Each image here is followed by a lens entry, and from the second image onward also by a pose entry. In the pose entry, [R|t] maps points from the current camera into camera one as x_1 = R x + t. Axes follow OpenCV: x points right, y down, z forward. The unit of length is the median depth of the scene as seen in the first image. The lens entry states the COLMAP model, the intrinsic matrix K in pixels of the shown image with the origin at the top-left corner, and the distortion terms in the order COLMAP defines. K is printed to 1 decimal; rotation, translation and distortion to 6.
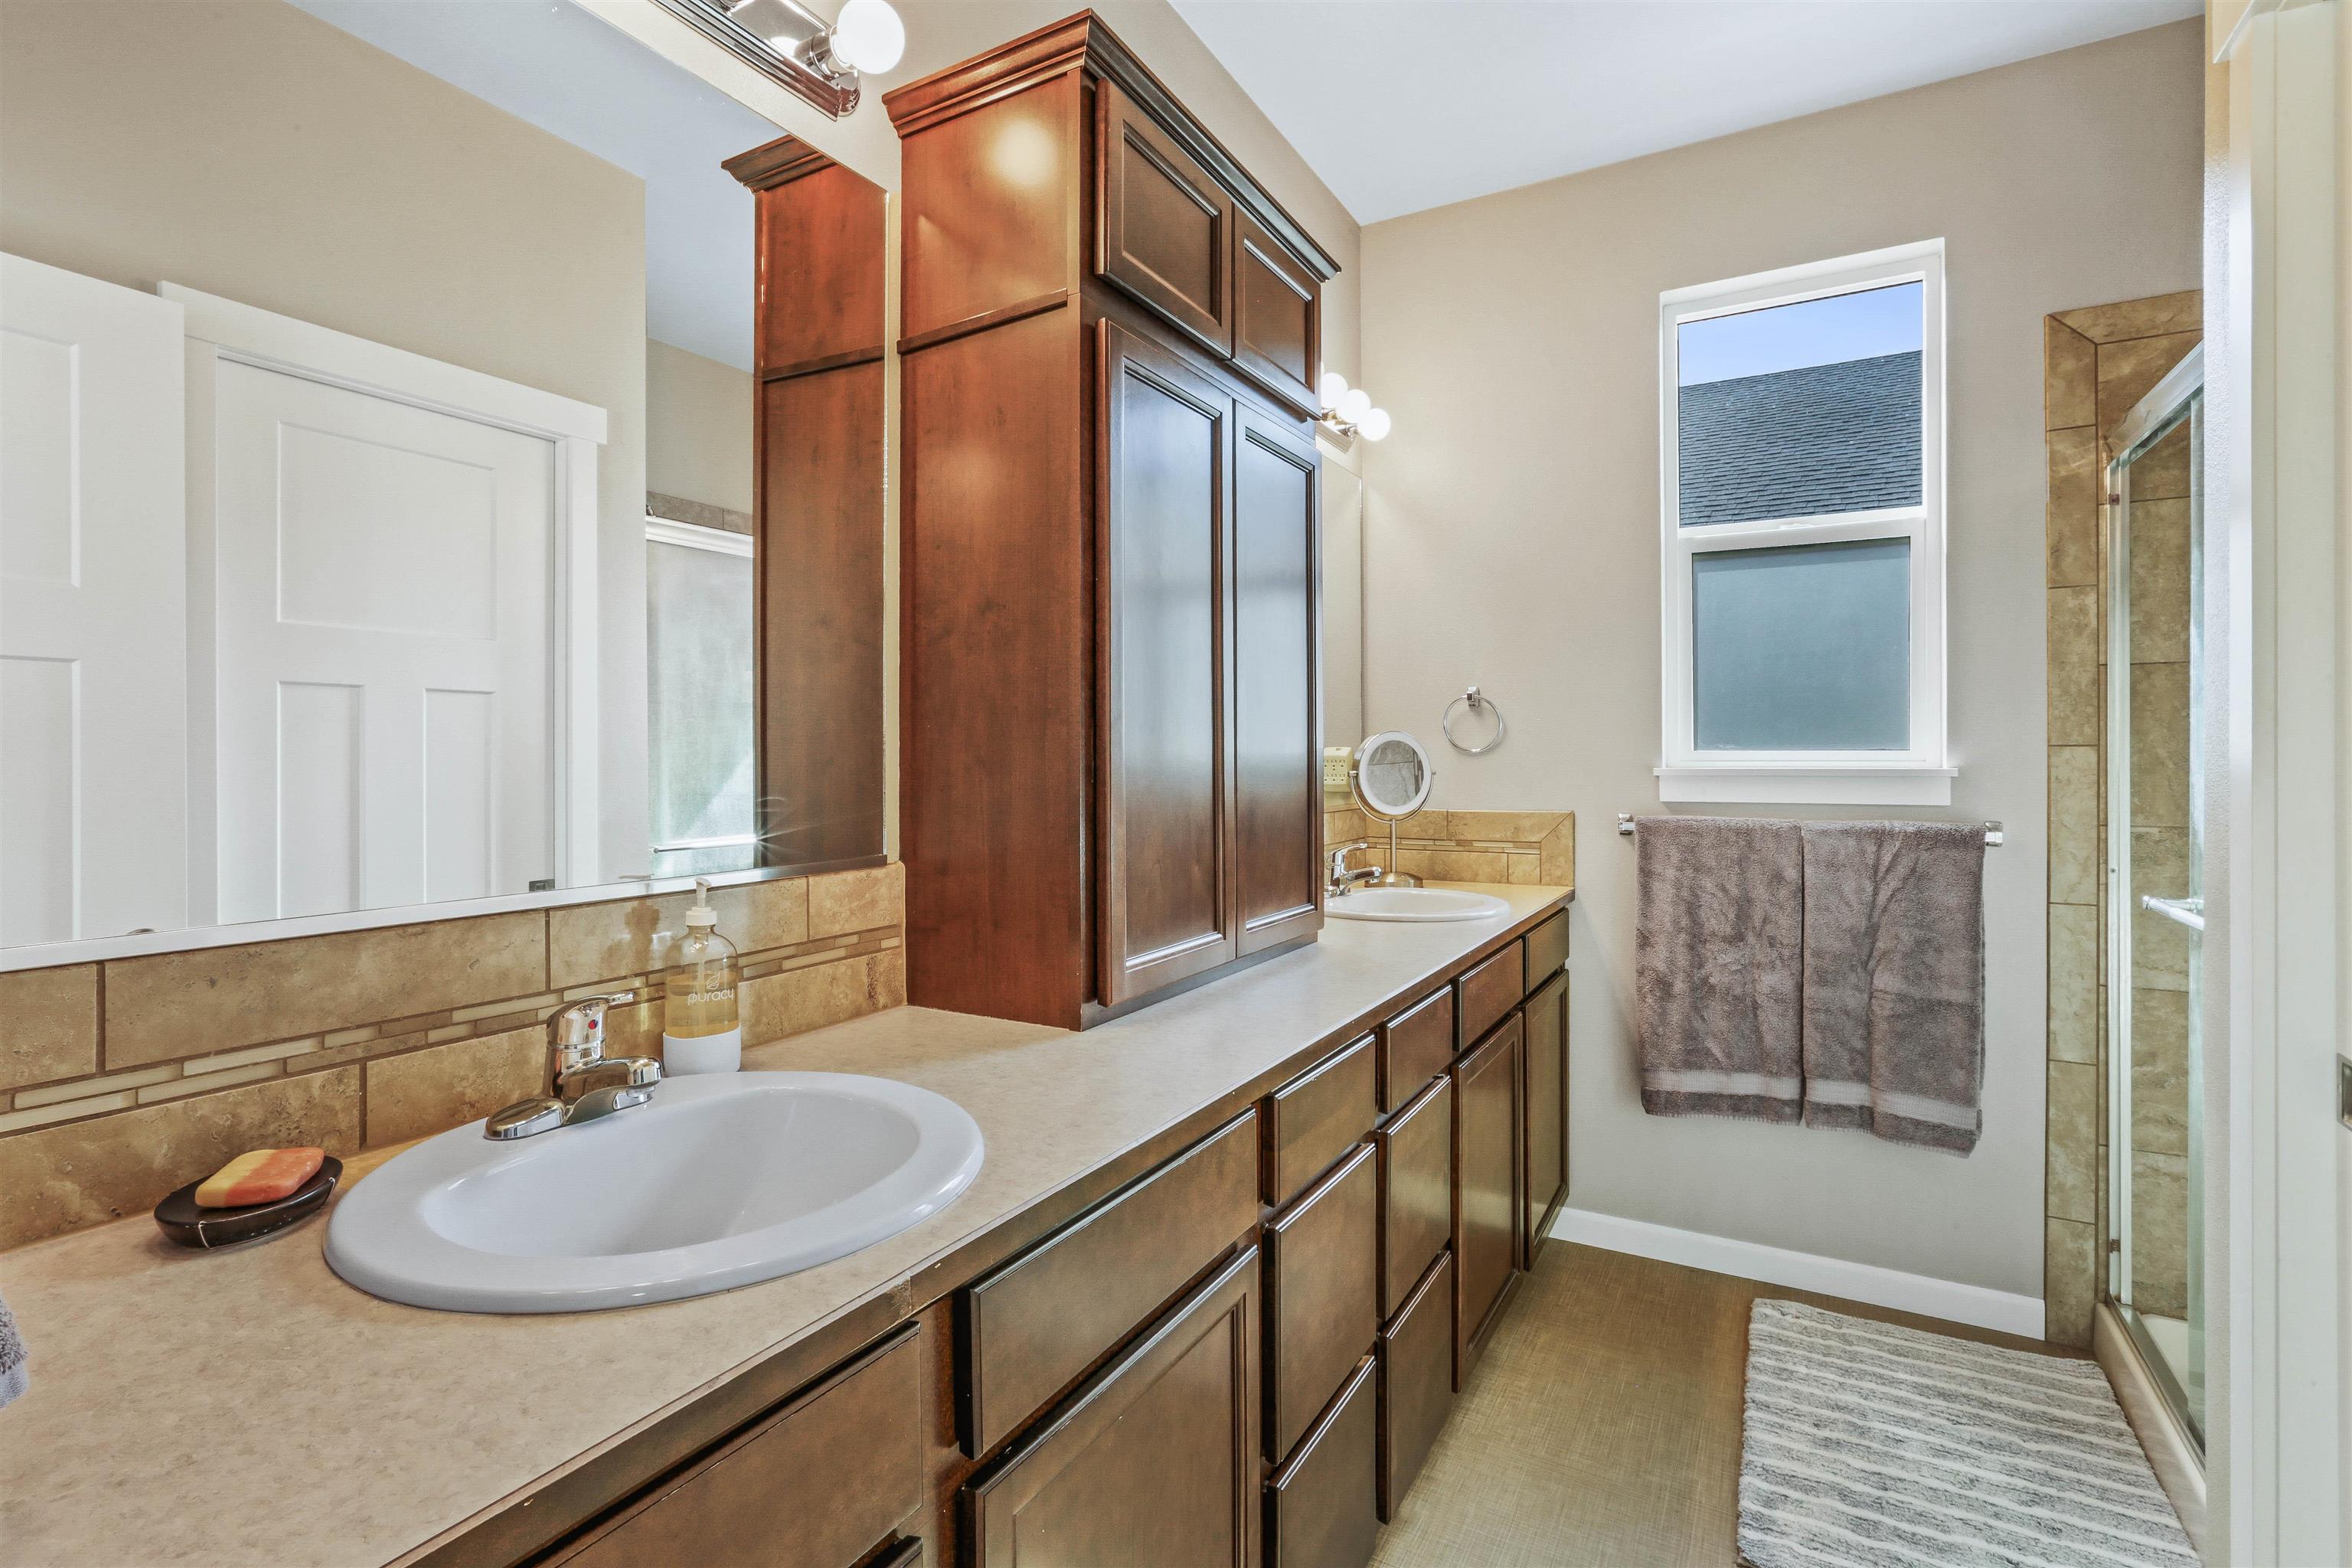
lens RADIAL K [[1082.4, 0, 1157.9], [0, 1082.4, 771.4], [0, 0, 1]] dist [-0.016838, 0.007191]
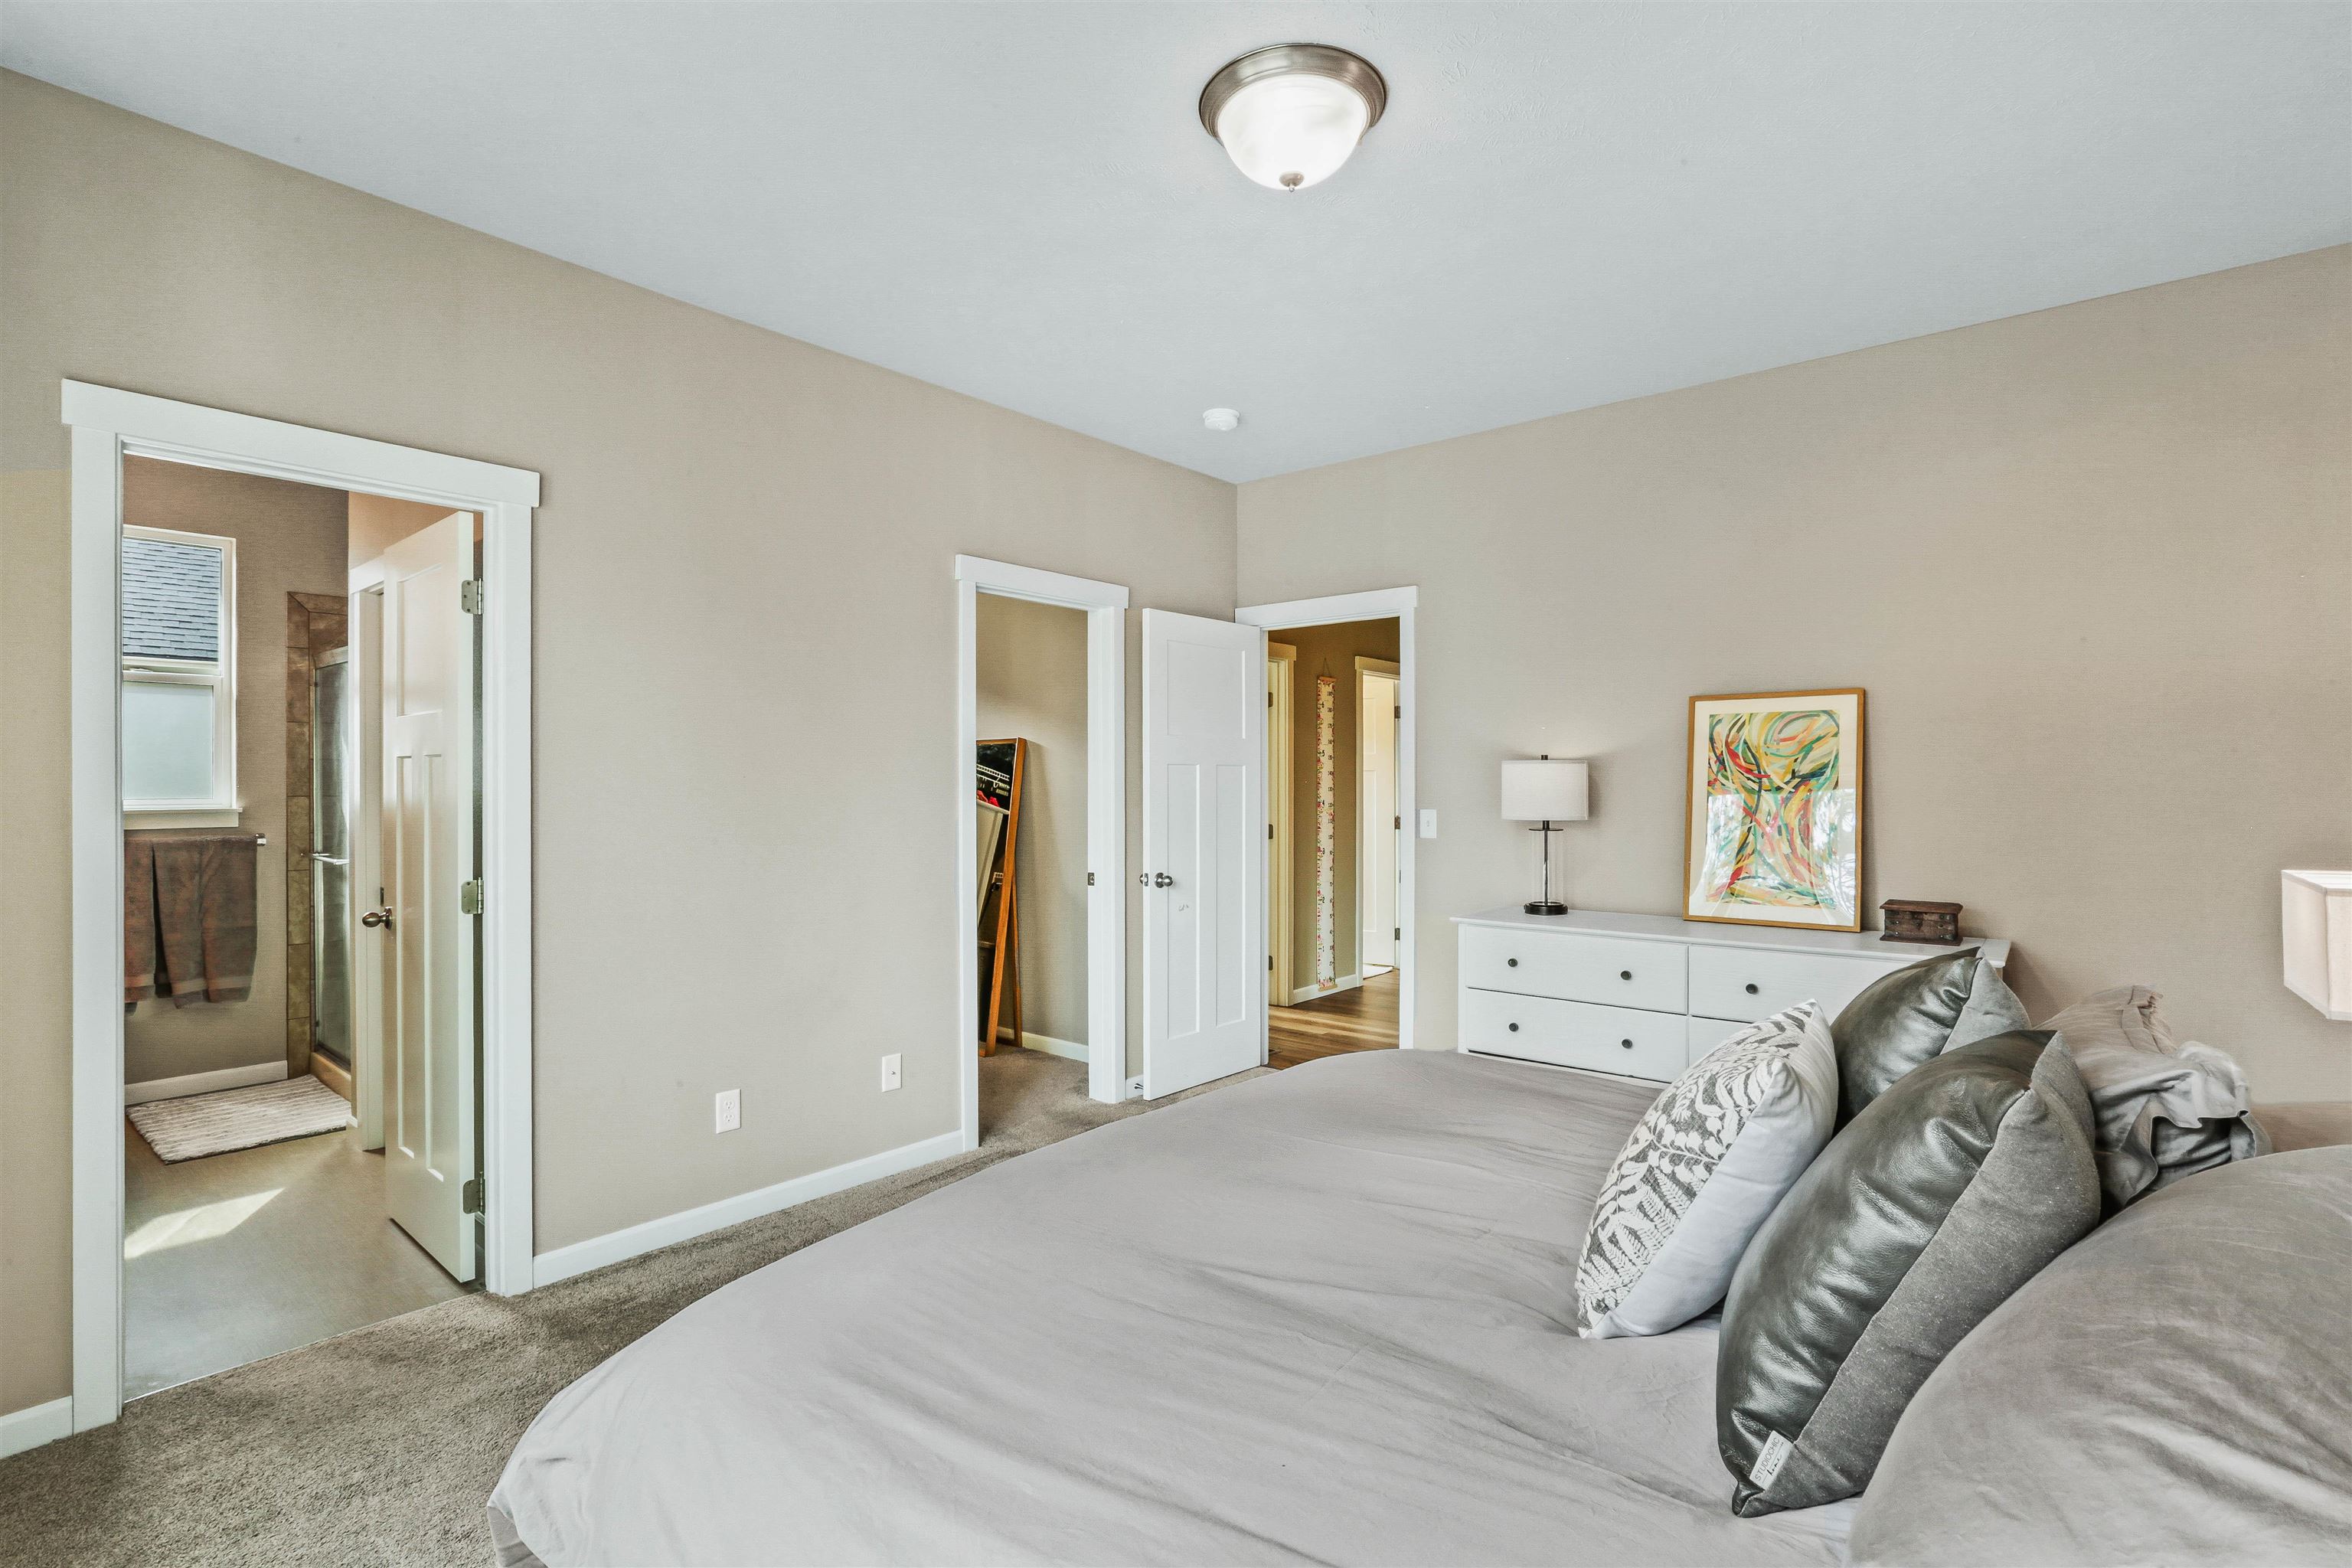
lens RADIAL K [[1082.4, 0, 1152.6], [0, 1082.4, 781.8], [0, 0, 1]] dist [-0.016838, 0.007191]
pose [[0.181967, 0.001410, 0.983304, -0.937948], [0.002604, 0.999995, -0.001916, -0.045648], [-0.983301, 0.002910, 0.181963, -1.058372]]
